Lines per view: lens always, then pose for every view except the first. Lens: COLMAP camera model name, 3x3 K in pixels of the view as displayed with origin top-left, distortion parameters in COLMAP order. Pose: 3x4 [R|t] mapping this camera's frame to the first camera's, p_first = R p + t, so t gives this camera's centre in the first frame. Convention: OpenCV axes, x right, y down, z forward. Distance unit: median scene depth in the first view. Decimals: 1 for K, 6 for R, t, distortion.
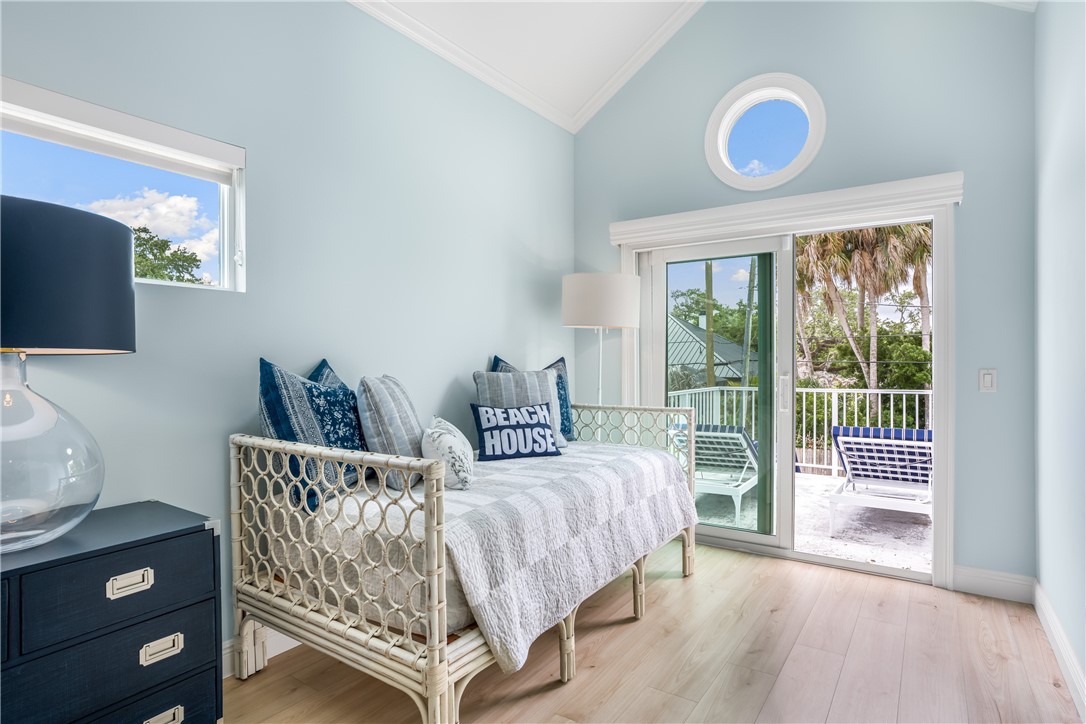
lens RADIAL K [[567.8, 0, 543.0], [0, 567.8, 362.0], [0, 0, 1]] dist [-0.020238, 0.000001]
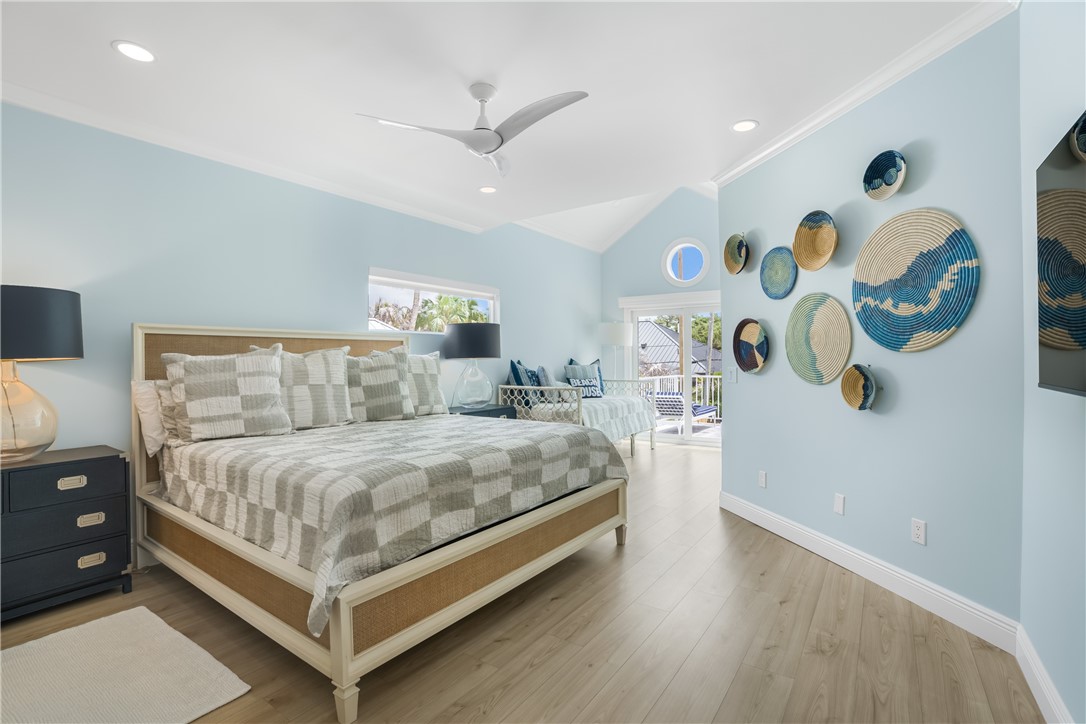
lens RADIAL K [[504.2, 0, 541.2], [0, 504.2, 357.9], [0, 0, 1]] dist [-0.082642, 0.034894]
pose [[0.999983, -0.002724, -0.005237, -0.191195], [0.002691, 0.999977, -0.006300, 0.000061], [0.005254, 0.006286, 0.999966, -1.050602]]
